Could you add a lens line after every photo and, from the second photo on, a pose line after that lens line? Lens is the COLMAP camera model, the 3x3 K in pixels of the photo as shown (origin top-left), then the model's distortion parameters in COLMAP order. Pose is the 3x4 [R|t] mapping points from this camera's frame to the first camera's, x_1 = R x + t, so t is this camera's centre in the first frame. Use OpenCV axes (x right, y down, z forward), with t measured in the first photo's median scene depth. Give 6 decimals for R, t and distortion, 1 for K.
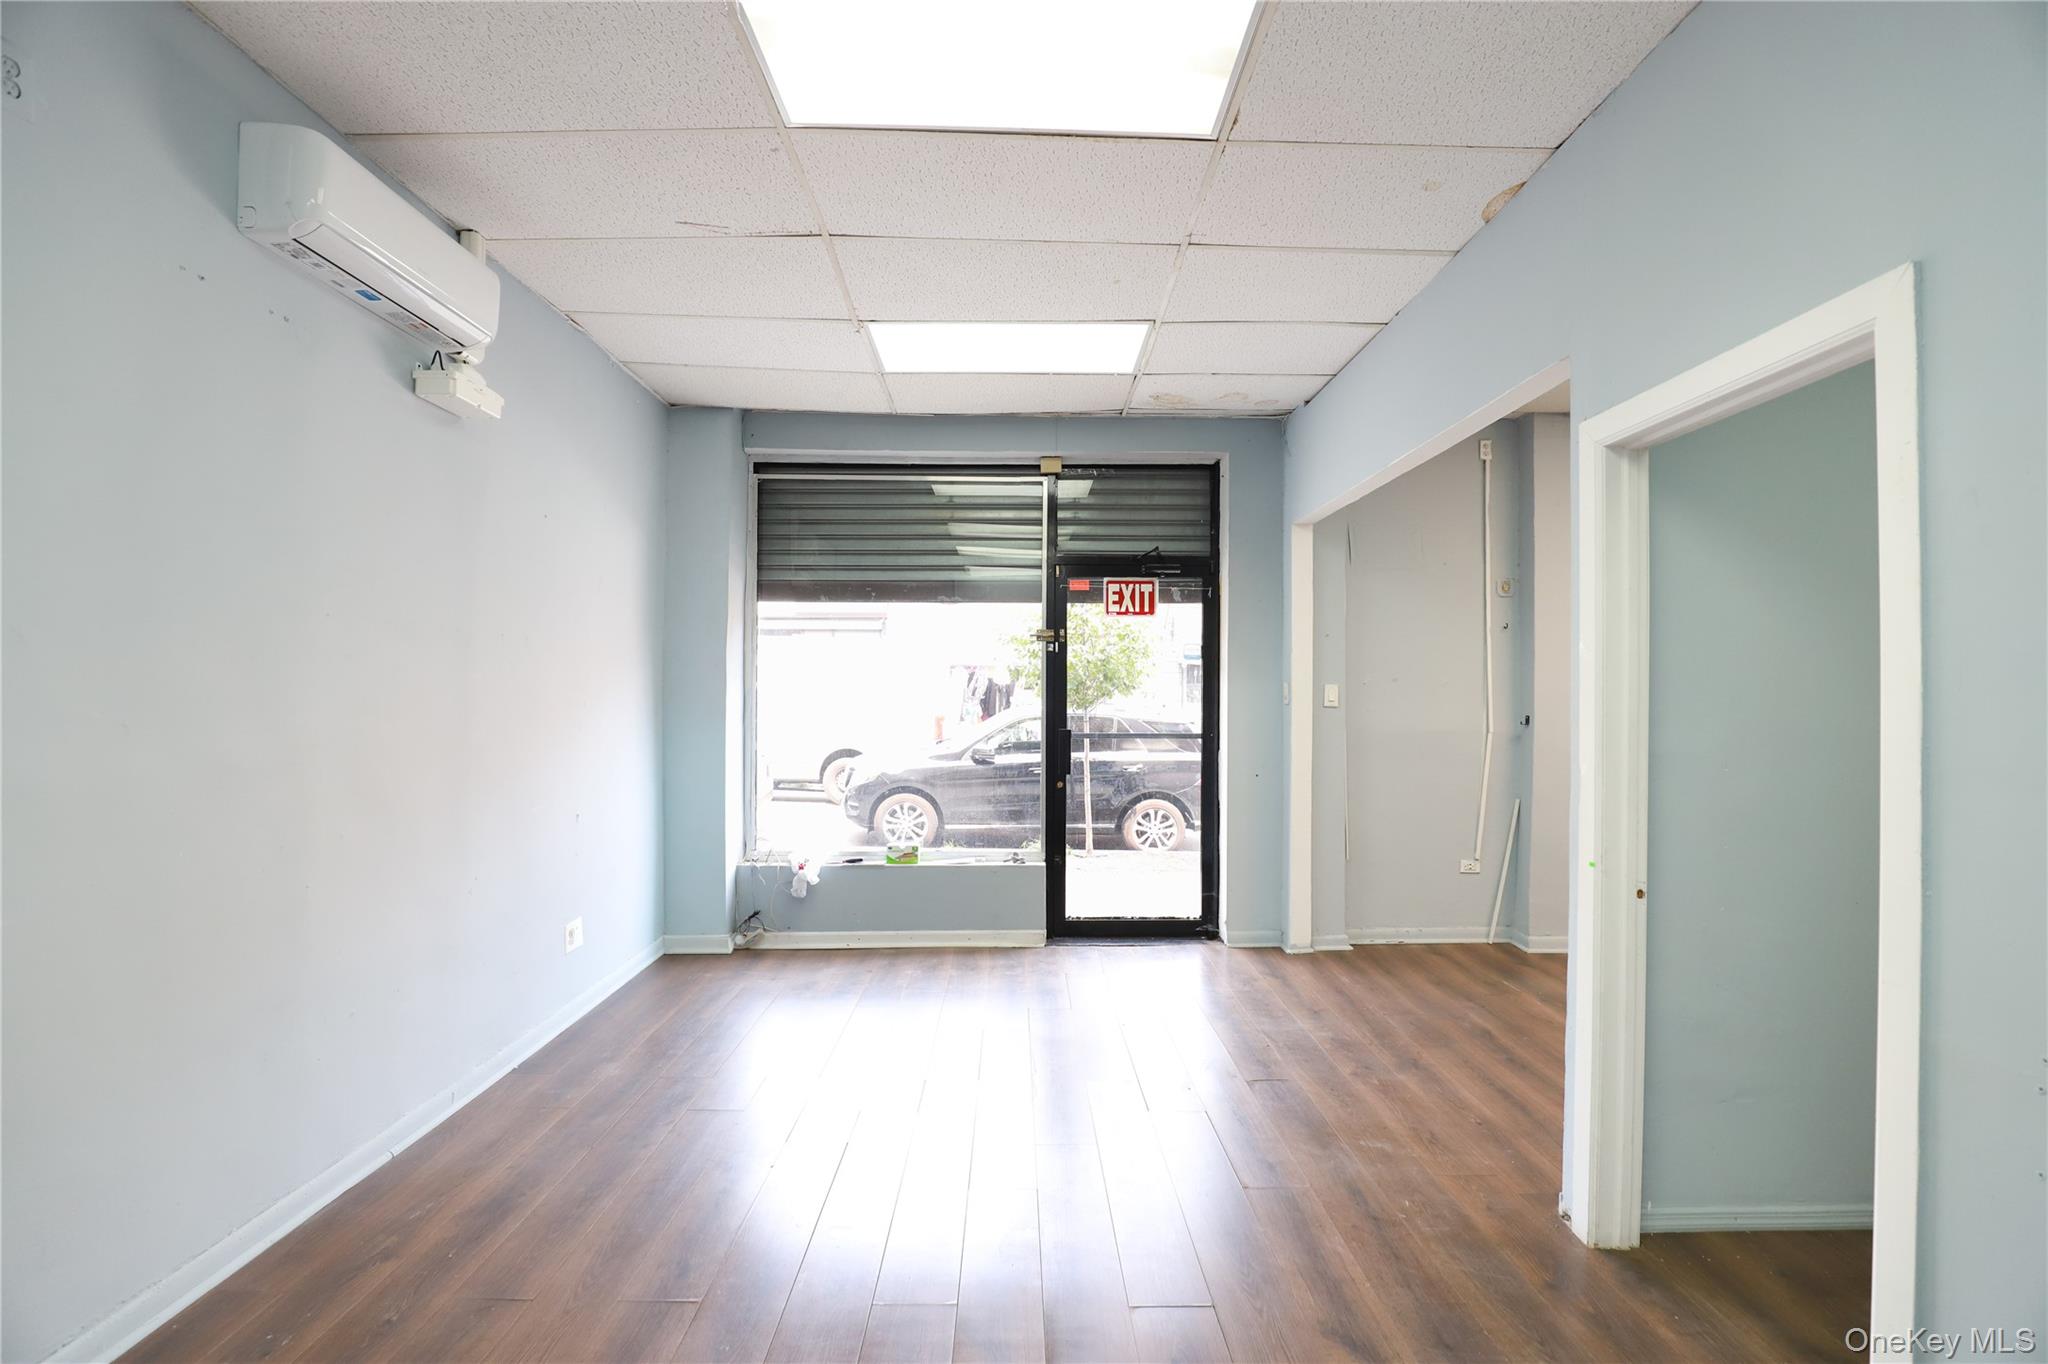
lens RADIAL K [[935.3, 0, 1021.8], [0, 935.3, 697.8], [0, 0, 1]] dist [-0.025992, 0.000261]
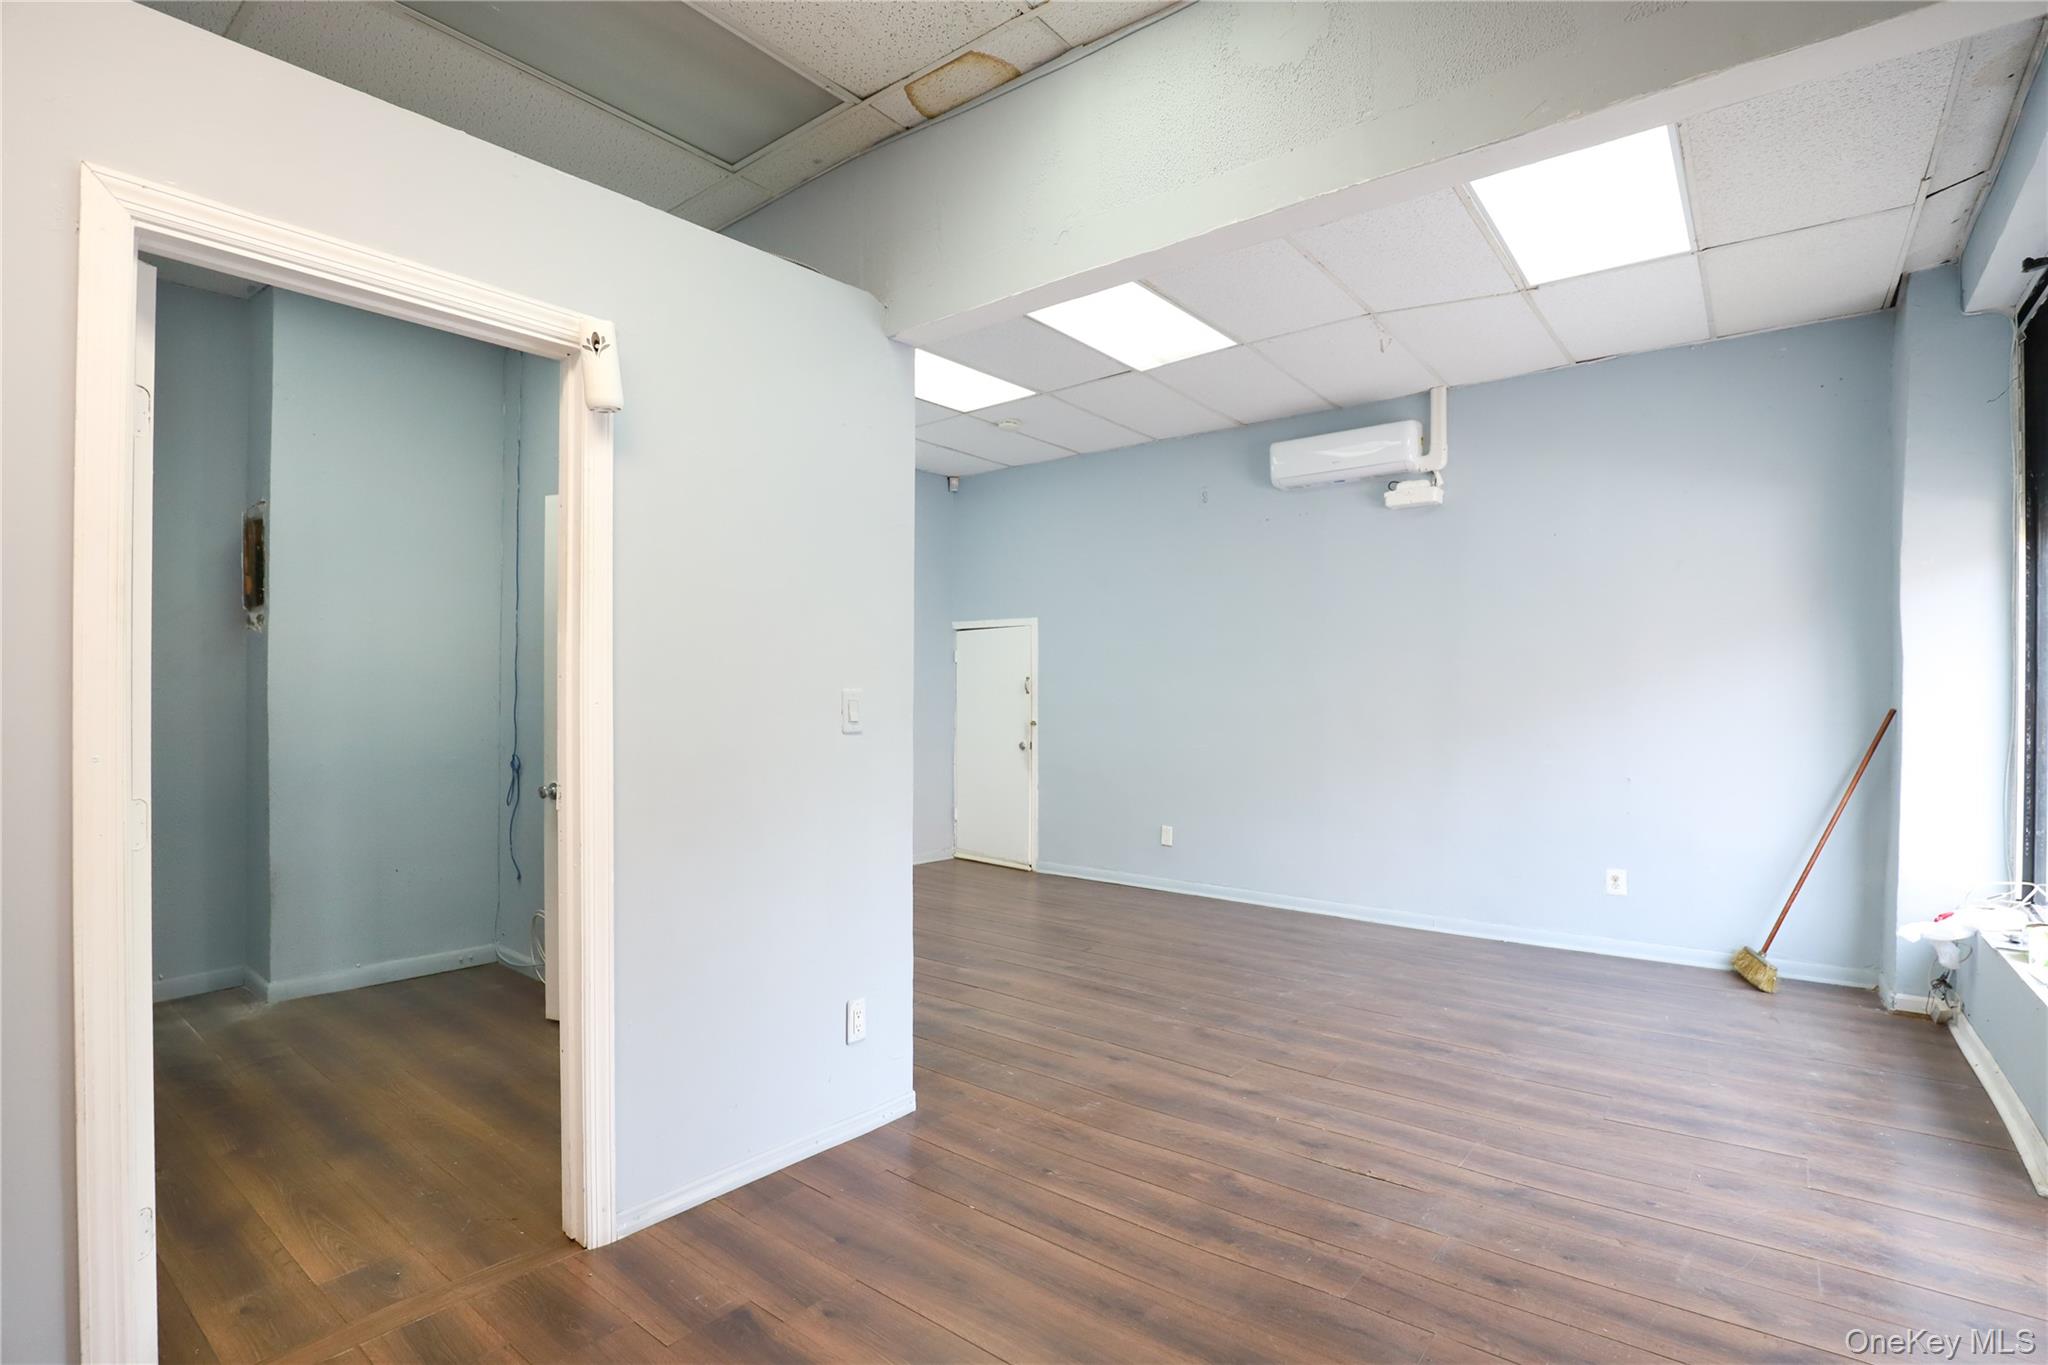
lens RADIAL K [[952.6, 0, 1024.0], [0, 952.6, 682.5], [0, 0, 1]] dist [-0.020193, 0.000023]
pose [[-0.628575, -0.019273, -0.777510, 0.681091], [-0.003450, 0.999752, -0.021993, 0.028280], [0.777742, -0.011142, -0.628485, 0.884673]]
